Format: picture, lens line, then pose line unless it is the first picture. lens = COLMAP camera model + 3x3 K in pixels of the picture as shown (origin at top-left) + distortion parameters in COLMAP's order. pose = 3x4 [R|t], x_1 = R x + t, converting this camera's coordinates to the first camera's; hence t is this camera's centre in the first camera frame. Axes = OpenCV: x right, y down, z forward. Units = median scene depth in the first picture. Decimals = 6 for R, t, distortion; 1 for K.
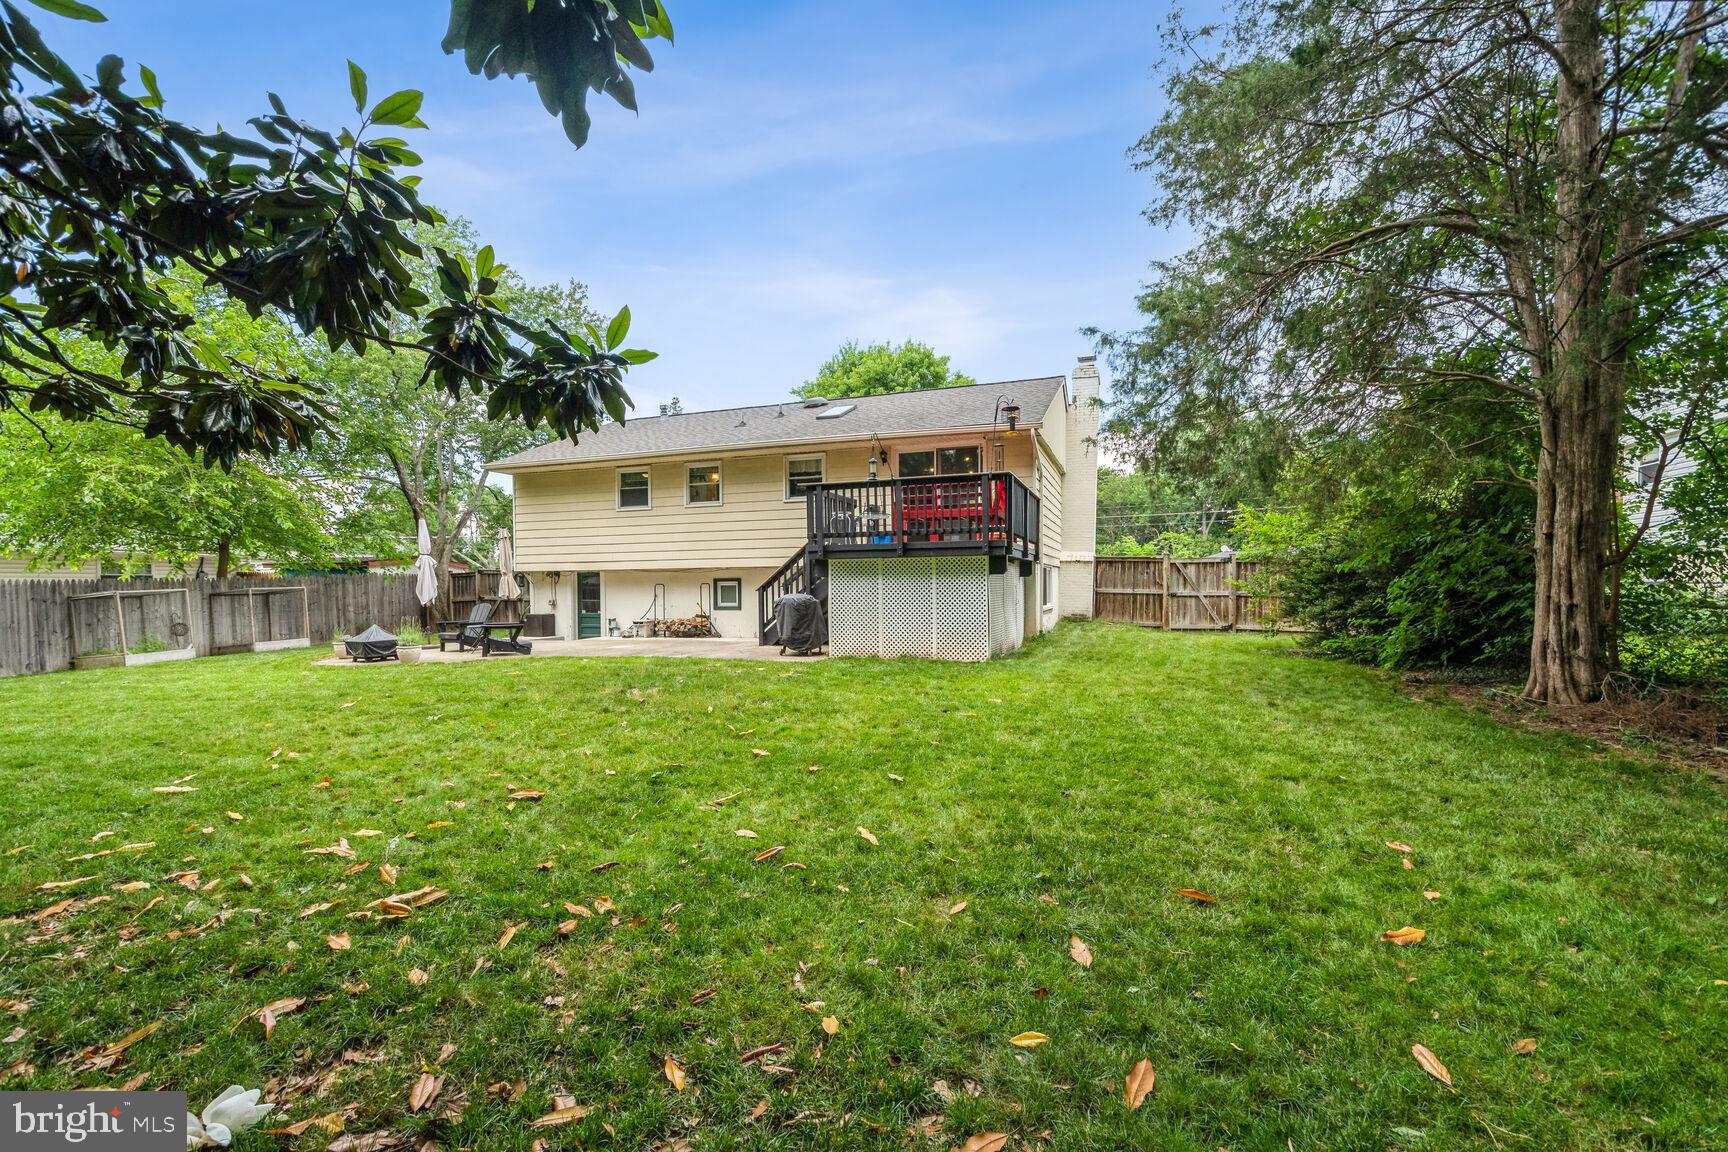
lens RADIAL K [[762.0, 0, 870.7], [0, 762.0, 585.6], [0, 0, 1]] dist [-0.003358, -0.001026]
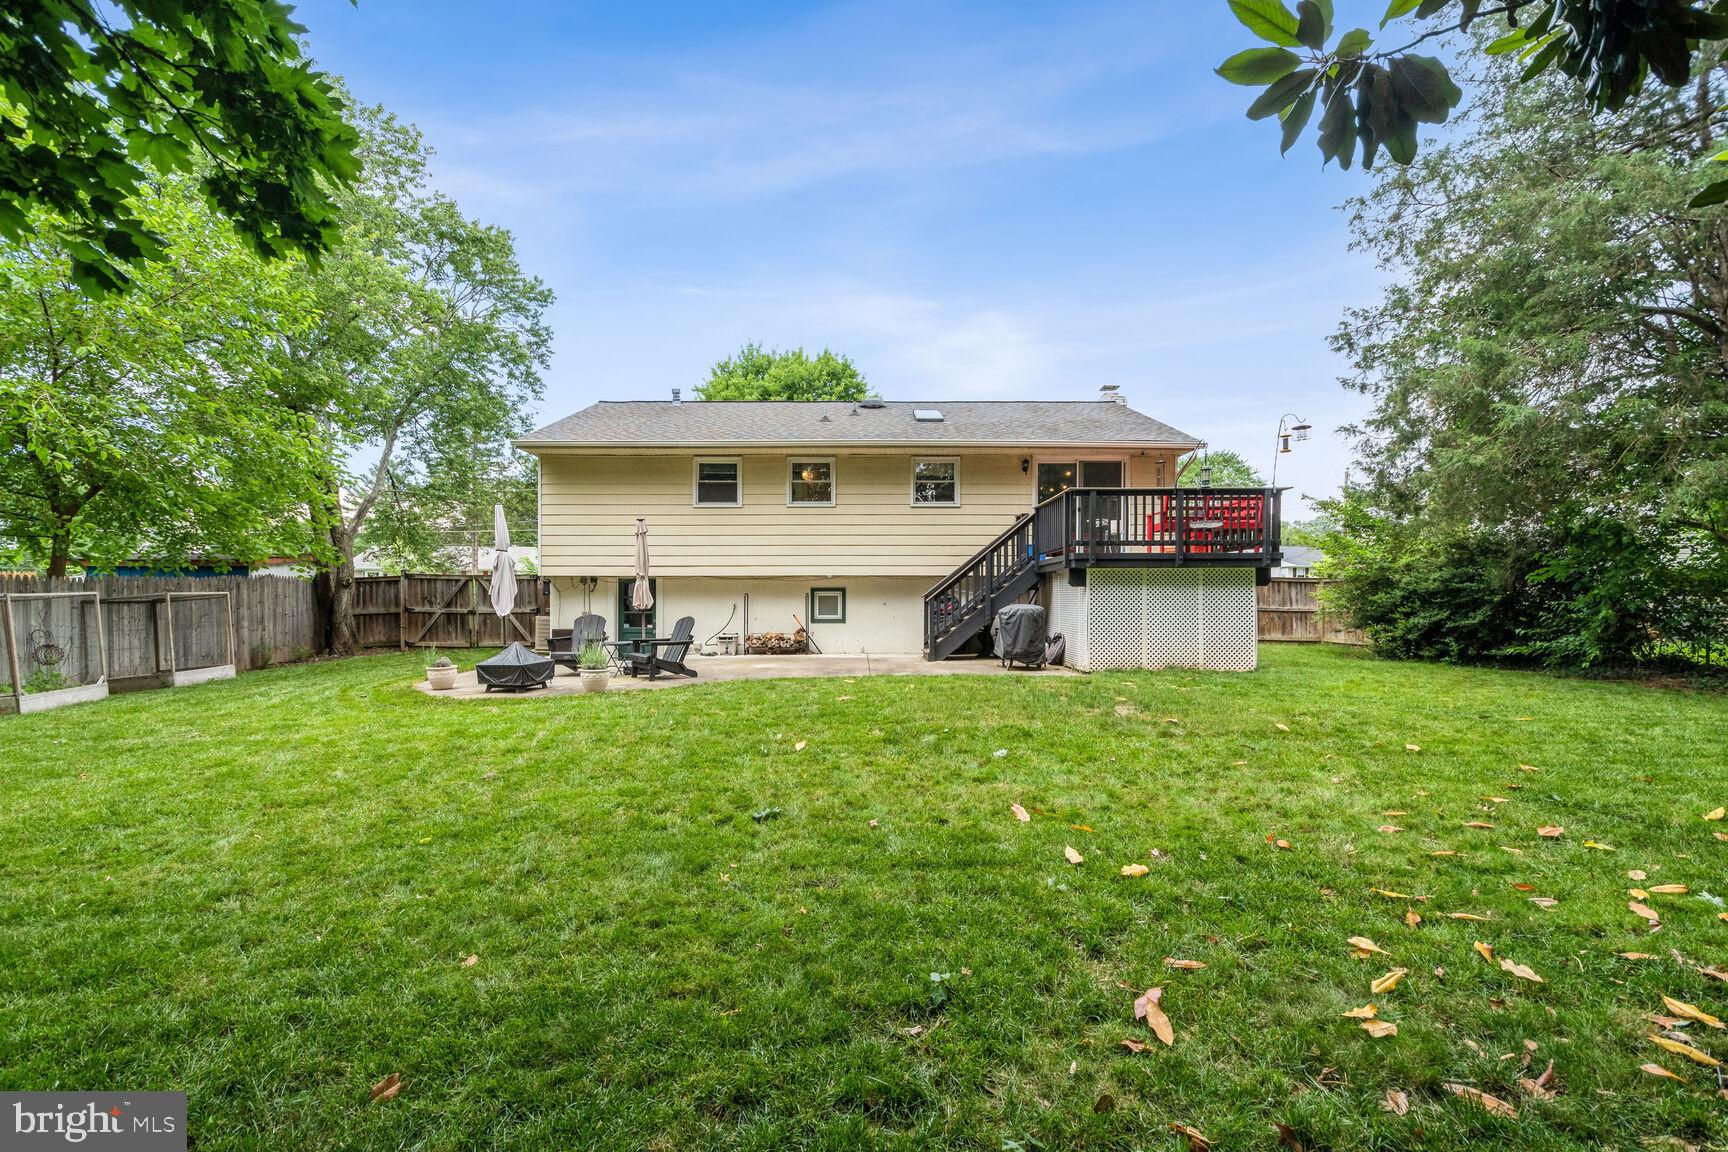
lens RADIAL K [[762.0, 0, 858.5], [0, 762.0, 575.4], [0, 0, 1]] dist [-0.003358, -0.001026]
pose [[0.934770, 0.020051, 0.354687, -0.475097], [-0.007265, 0.999276, -0.037344, 0.009105], [-0.355179, 0.032332, 0.934239, 0.146727]]
